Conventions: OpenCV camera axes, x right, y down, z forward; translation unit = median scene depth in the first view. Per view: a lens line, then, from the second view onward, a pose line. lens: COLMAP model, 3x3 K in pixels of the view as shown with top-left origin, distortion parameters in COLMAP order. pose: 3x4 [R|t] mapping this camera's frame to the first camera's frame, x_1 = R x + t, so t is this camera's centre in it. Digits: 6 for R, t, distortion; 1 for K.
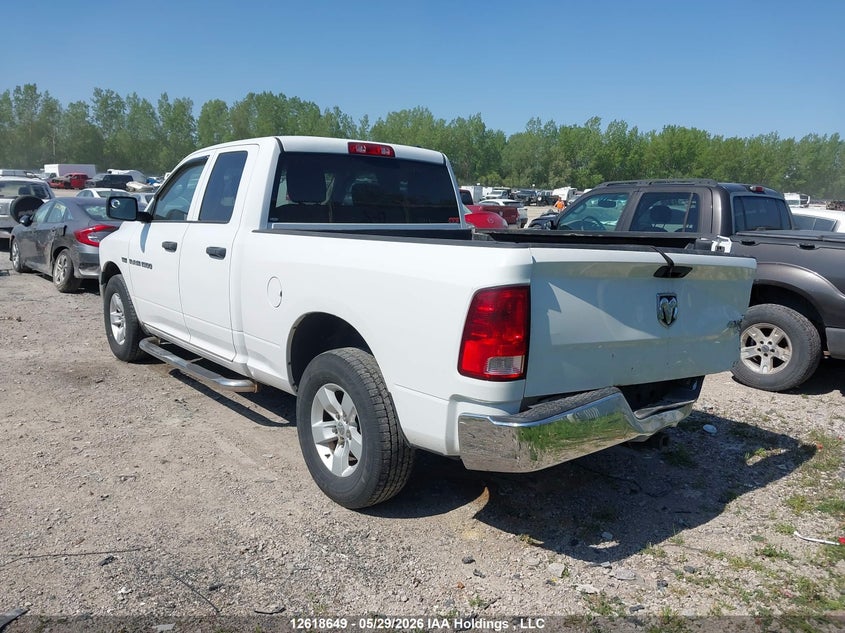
lens RADIAL K [[667.3, 0, 422.5], [0, 667.3, 316.5], [0, 0, 1]] dist [0.015788, -0.012838]
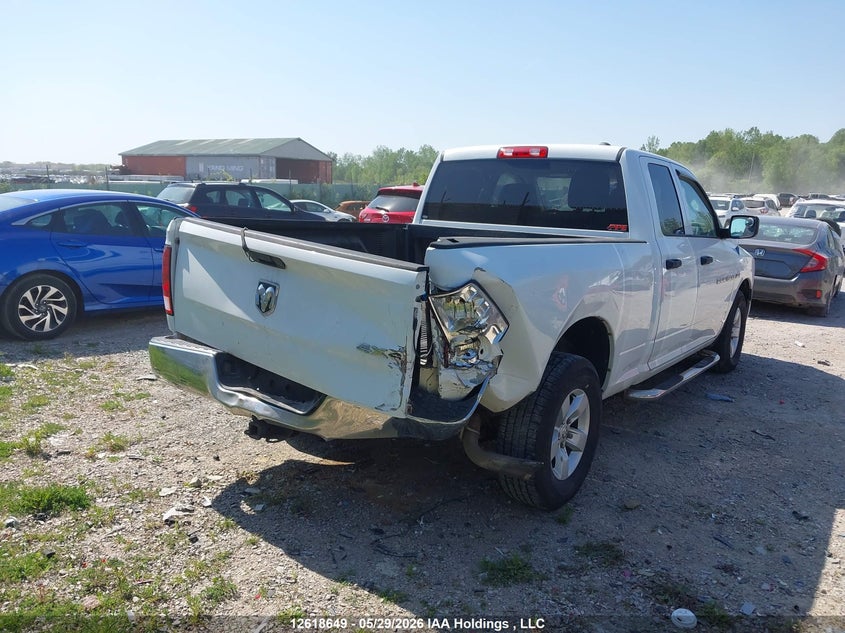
lens RADIAL K [[656.3, 0, 422.5], [0, 656.3, 316.5], [0, 0, 1]] dist [0.062925, -0.122662]
pose [[0.235120, 0.154682, -0.959579, 1.264997], [-0.196412, 0.974449, 0.108953, -0.124173], [0.951914, 0.162856, 0.259494, 0.912147]]
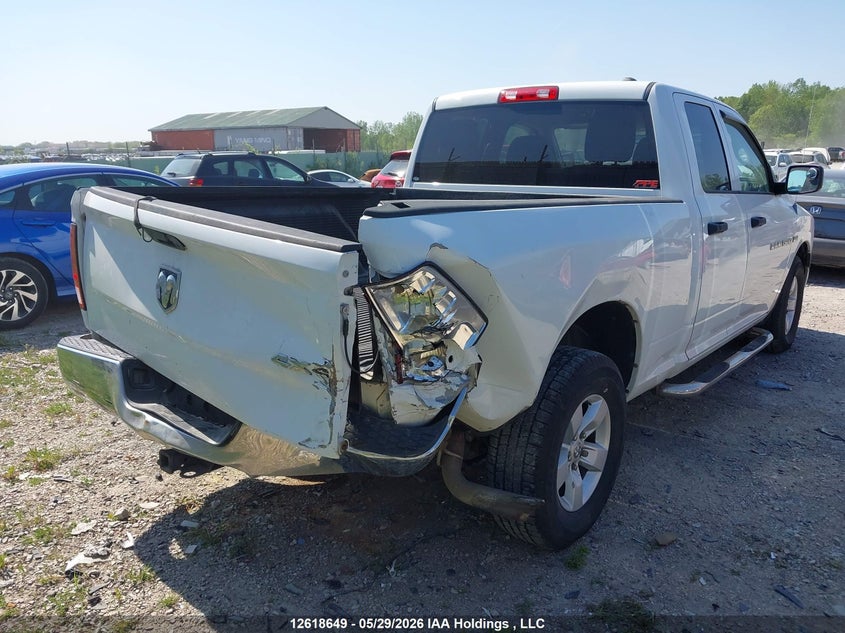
lens RADIAL K [[667.3, 0, 422.5], [0, 667.3, 316.5], [0, 0, 1]] dist [0.015788, -0.012838]
pose [[0.191534, 0.193642, -0.962194, 1.063351], [-0.167823, 0.972368, 0.162283, -0.137805], [0.967032, 0.130395, 0.218739, 1.044881]]
